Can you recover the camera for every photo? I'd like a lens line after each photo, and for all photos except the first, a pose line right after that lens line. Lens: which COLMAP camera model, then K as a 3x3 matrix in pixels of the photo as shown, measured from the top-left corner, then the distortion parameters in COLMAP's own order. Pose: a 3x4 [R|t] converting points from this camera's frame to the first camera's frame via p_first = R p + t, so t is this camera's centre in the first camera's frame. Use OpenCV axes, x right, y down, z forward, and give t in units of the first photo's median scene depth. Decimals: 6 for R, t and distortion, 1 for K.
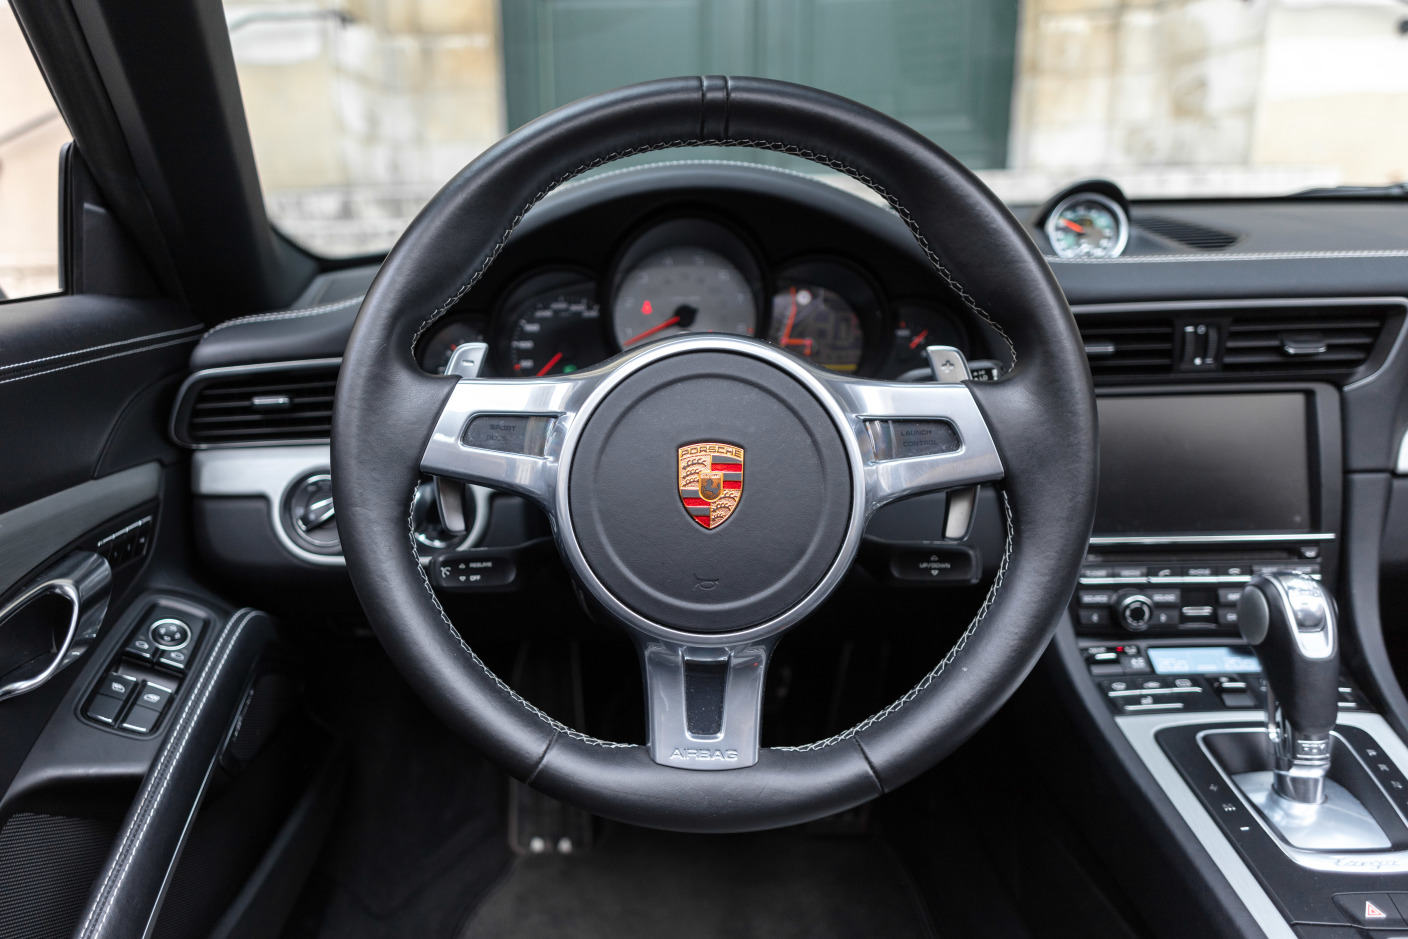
lens RADIAL K [[1099.6, 0, 612.4], [0, 1099.6, 505.4], [0, 0, 1]] dist [0.020044, 0.008566]
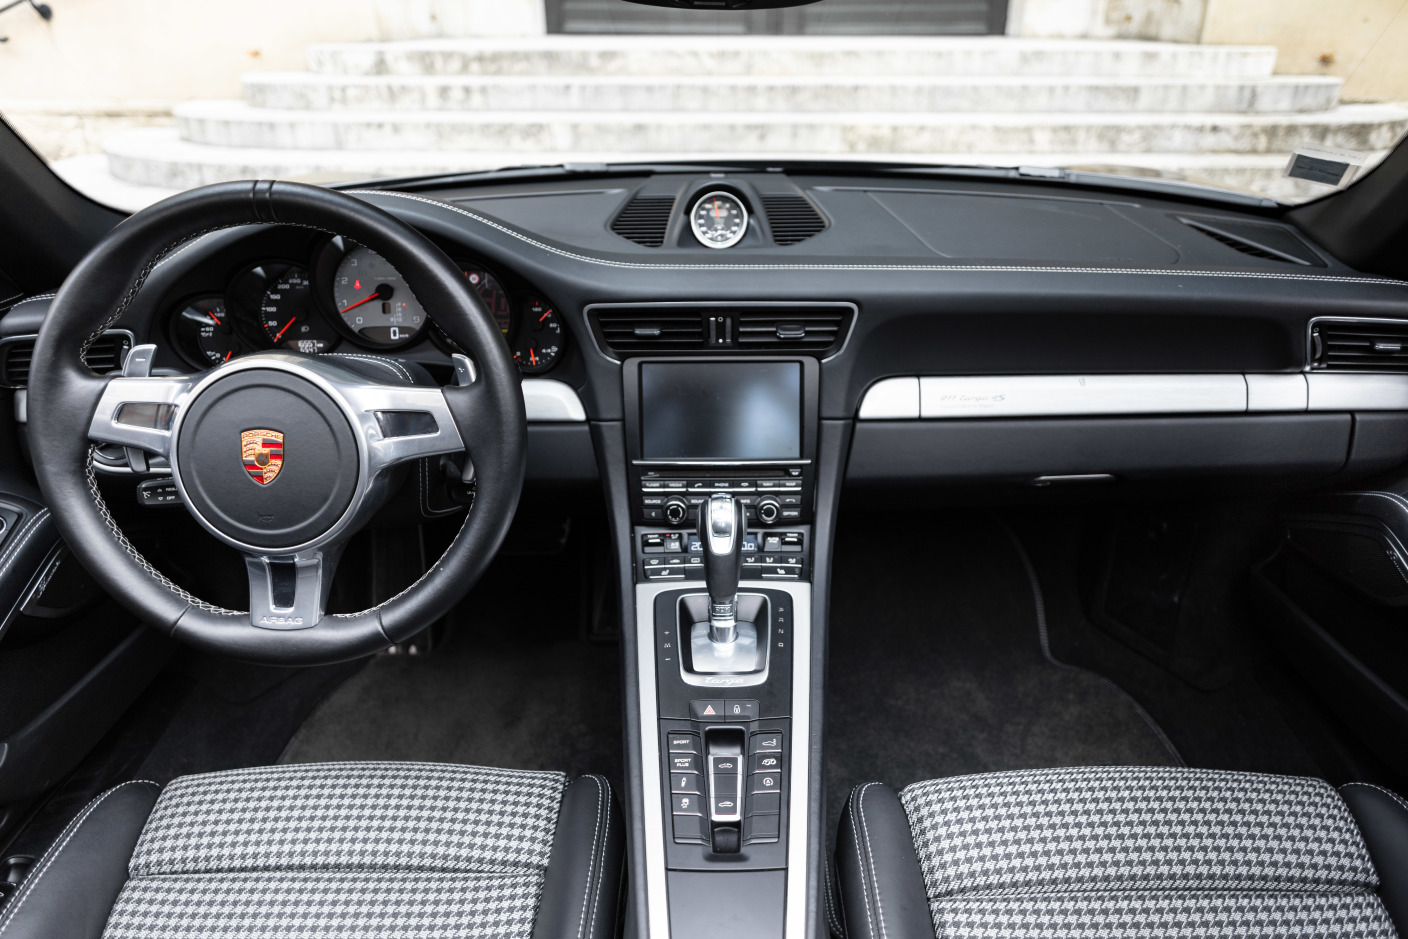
lens RADIAL K [[999.5, 0, 722.1], [0, 999.5, 470.1], [0, 0, 1]] dist [0.017806, -0.007372]
pose [[0.999515, 0.010308, 0.029399, 0.511362], [-0.014508, 0.989114, 0.146433, -0.159037], [-0.027569, -0.146788, 0.988784, -0.318968]]
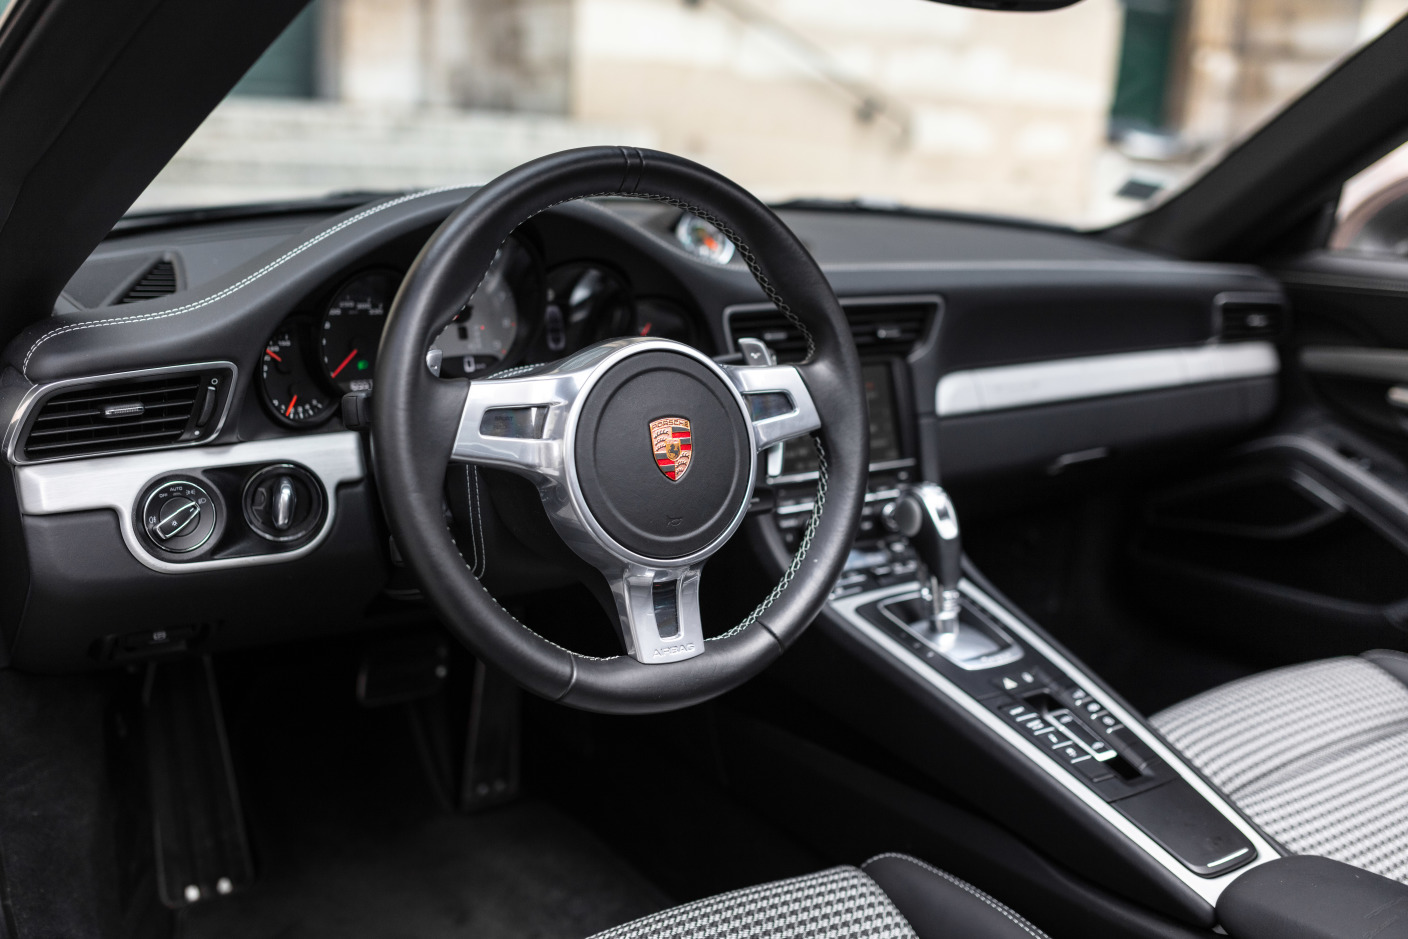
lens RADIAL K [[1410.2, 0, 696.3], [0, 1410.2, 471.1], [0, 0, 1]] dist [0.013720, 0.000000]
pose [[0.803735, -0.082883, 0.589187, -0.669770], [0.097678, 0.995195, 0.006750, 0.000363], [-0.586915, 0.052125, 0.807969, -0.314066]]
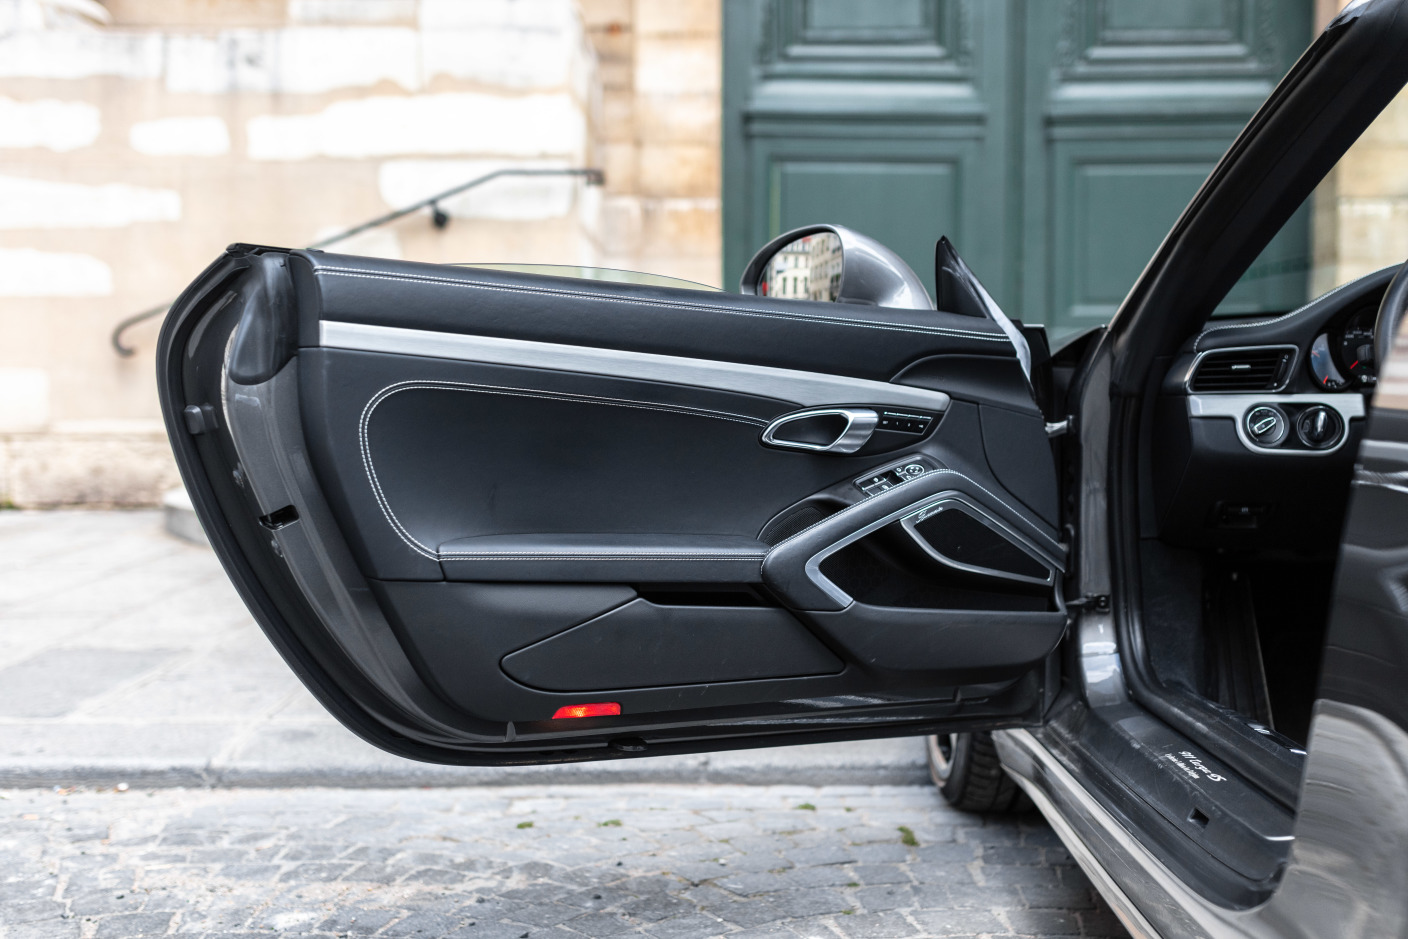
lens RADIAL K [[1581.3, 0, 709.9], [0, 1581.3, 468.6], [0, 0, 1]] dist [-0.014628, 0.000000]
pose [[0.999339, 0.025949, 0.025472, -1.357656], [-0.019245, 0.971807, -0.234990, 0.775096], [-0.030852, 0.234345, 0.971664, -1.679922]]
